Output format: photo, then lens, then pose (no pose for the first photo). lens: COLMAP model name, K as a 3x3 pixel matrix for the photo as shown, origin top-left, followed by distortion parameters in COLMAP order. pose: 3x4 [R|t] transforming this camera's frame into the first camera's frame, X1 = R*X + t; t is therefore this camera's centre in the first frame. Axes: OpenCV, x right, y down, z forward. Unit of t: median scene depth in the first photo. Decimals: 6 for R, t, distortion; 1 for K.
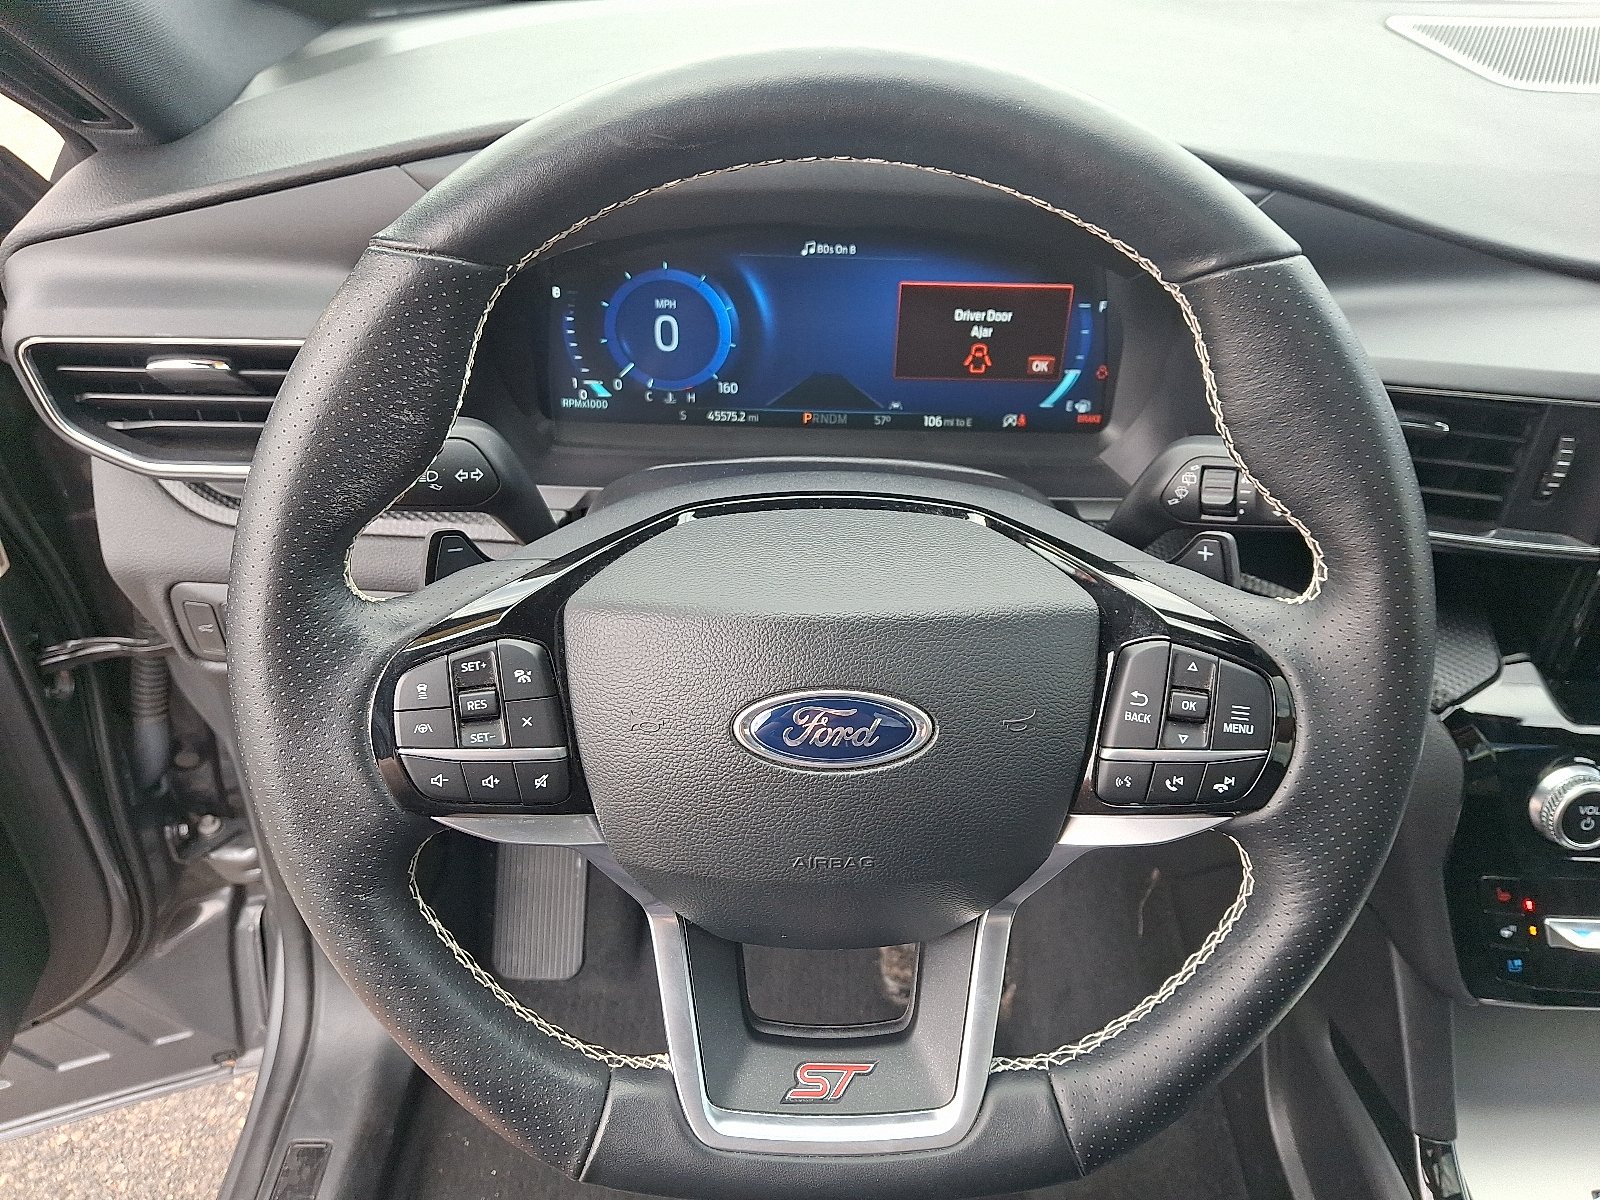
lens RADIAL K [[1157.9, 0, 840.6], [0, 1157.9, 571.1], [0, 0, 1]] dist [0.096384, -0.180301]
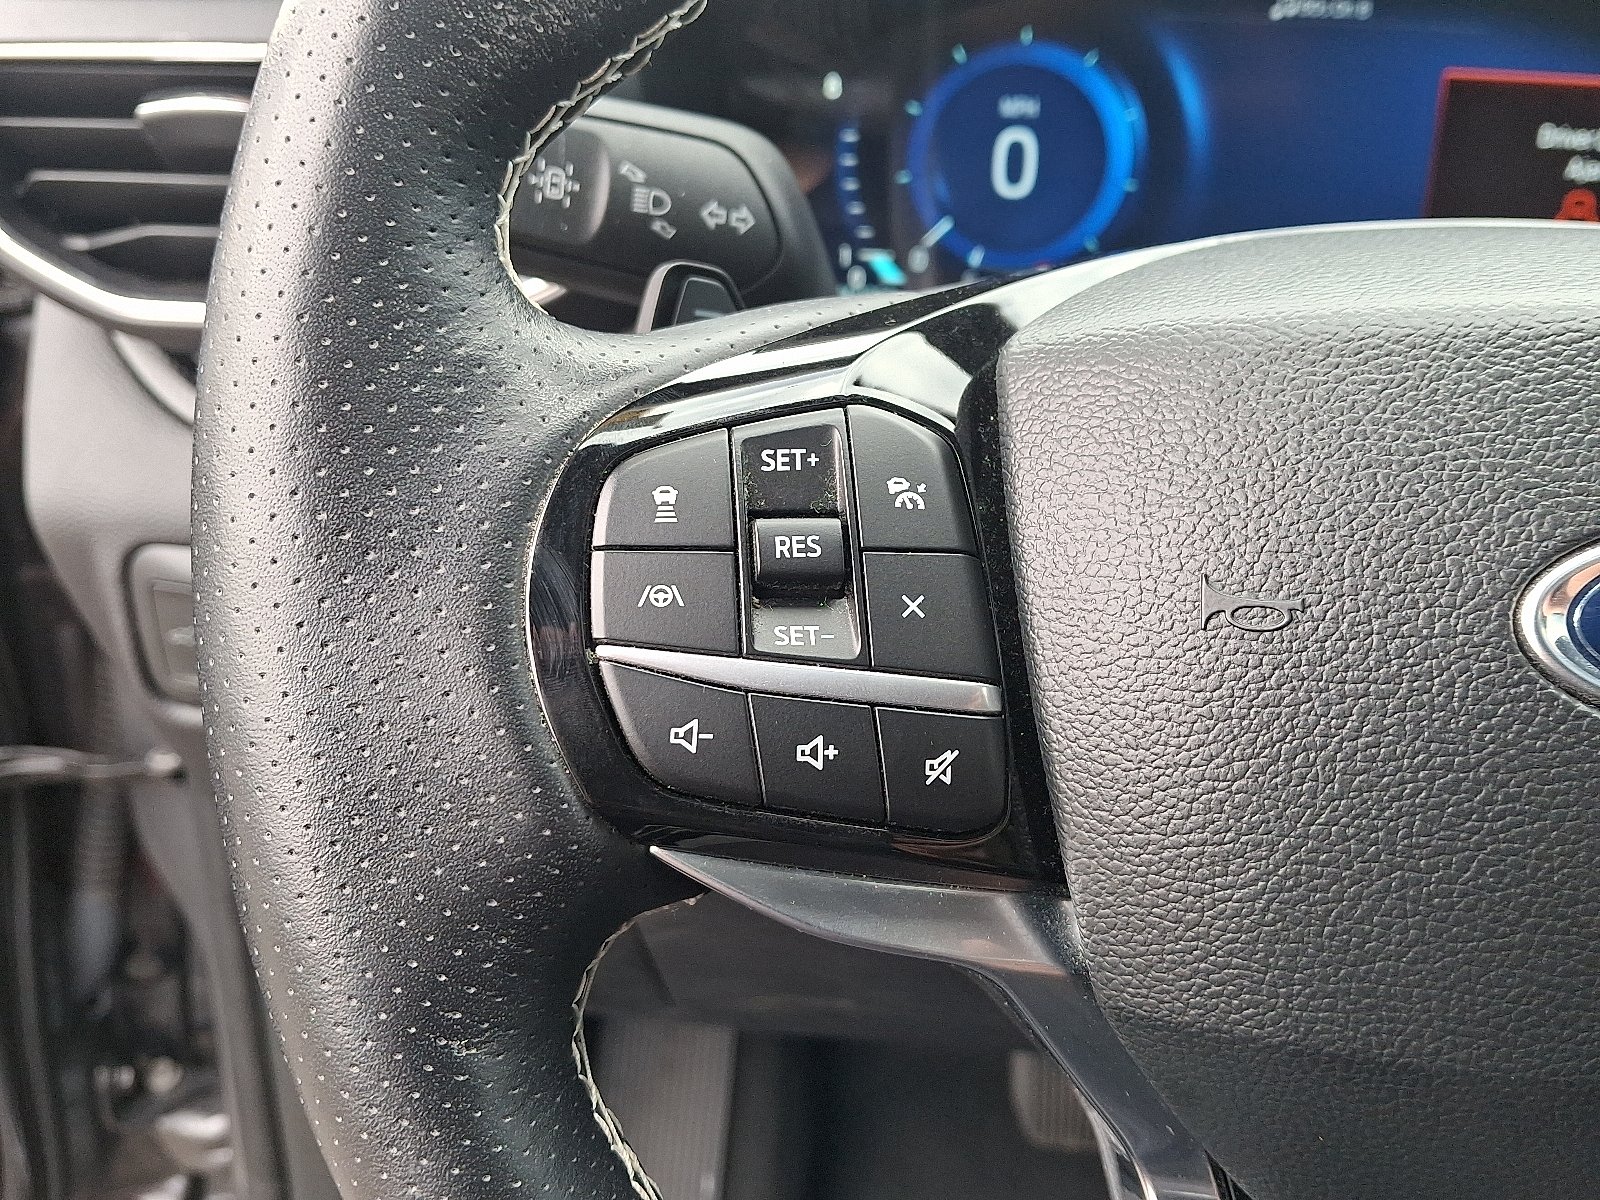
lens RADIAL K [[1415.2, 0, 851.1], [0, 1415.2, 601.6], [0, 0, 1]] dist [0.134969, -0.273215]
pose [[0.995142, 0.035316, -0.091897, -0.216113], [-0.051036, 0.983282, -0.174791, 0.185150], [0.084188, 0.178632, 0.980308, 0.469659]]
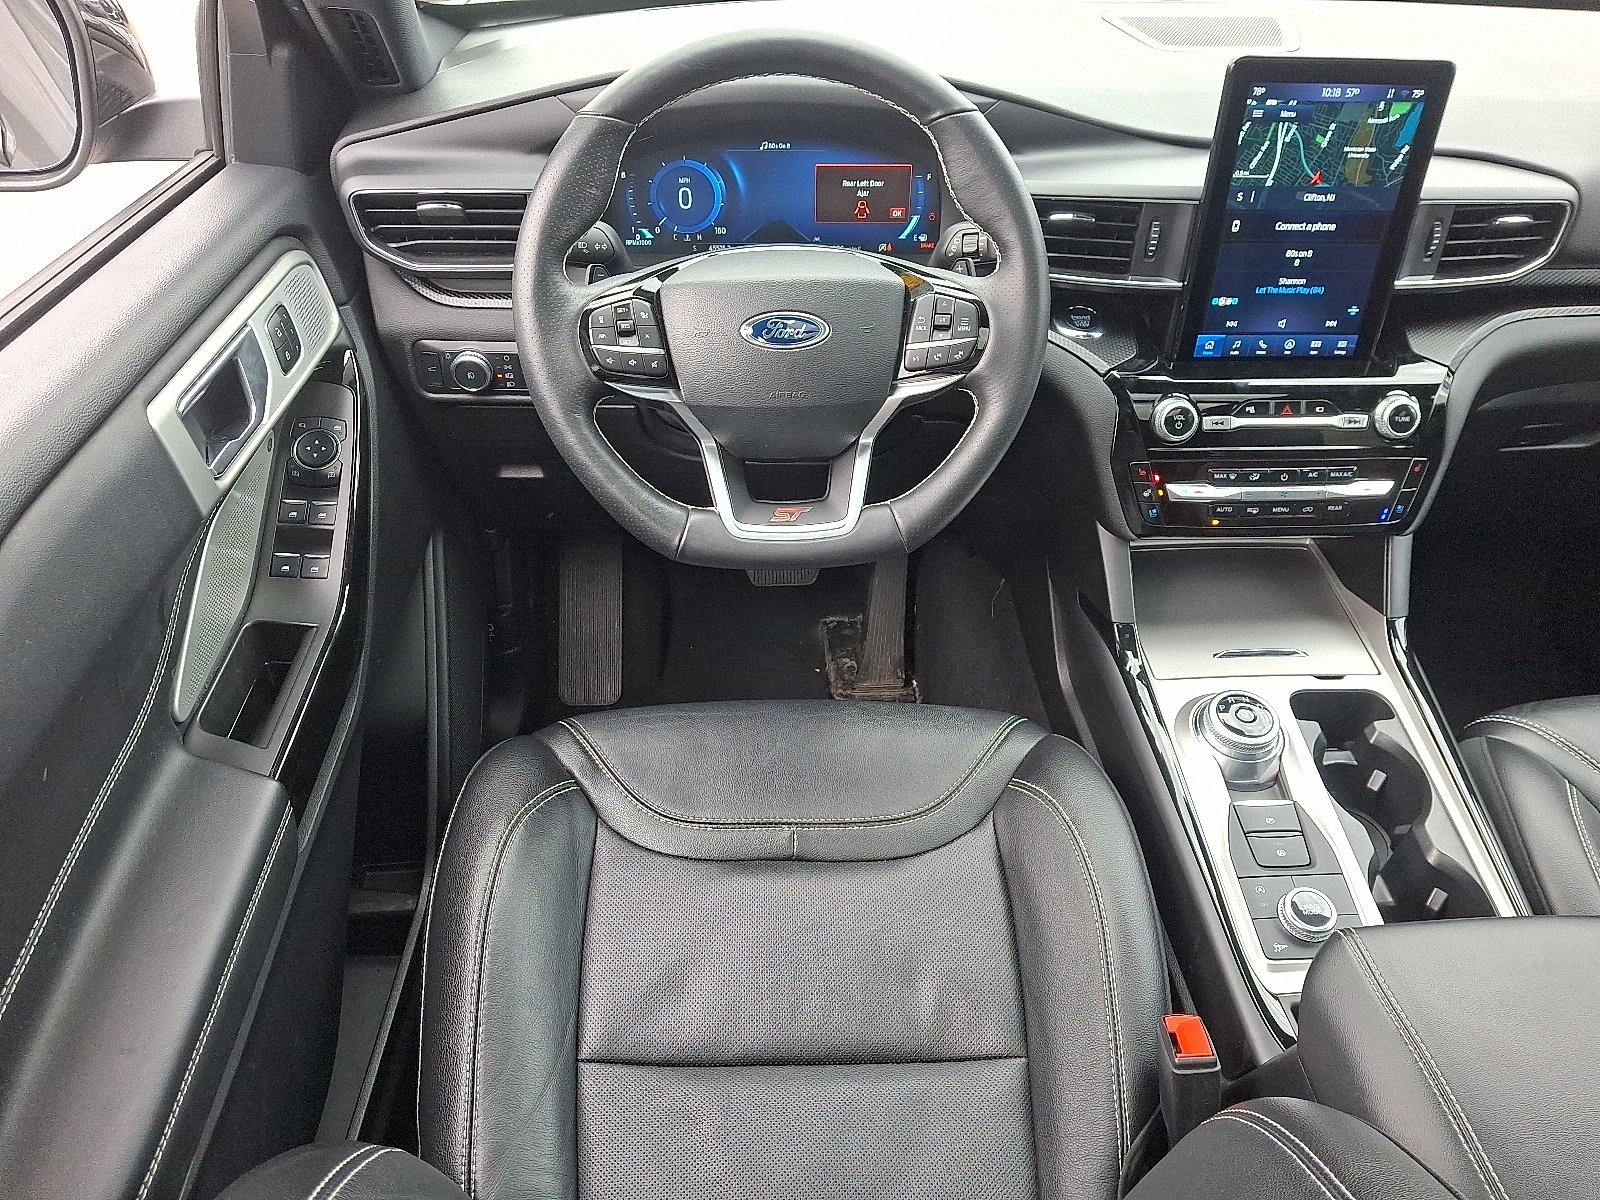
lens RADIAL K [[1157.9, 0, 840.6], [0, 1157.9, 571.1], [0, 0, 1]] dist [0.096384, -0.180301]
pose [[0.998644, -0.036174, 0.037446, -0.000750], [0.036677, 0.999245, -0.012826, 0.541989], [-0.036954, 0.014182, 0.999216, -1.068807]]
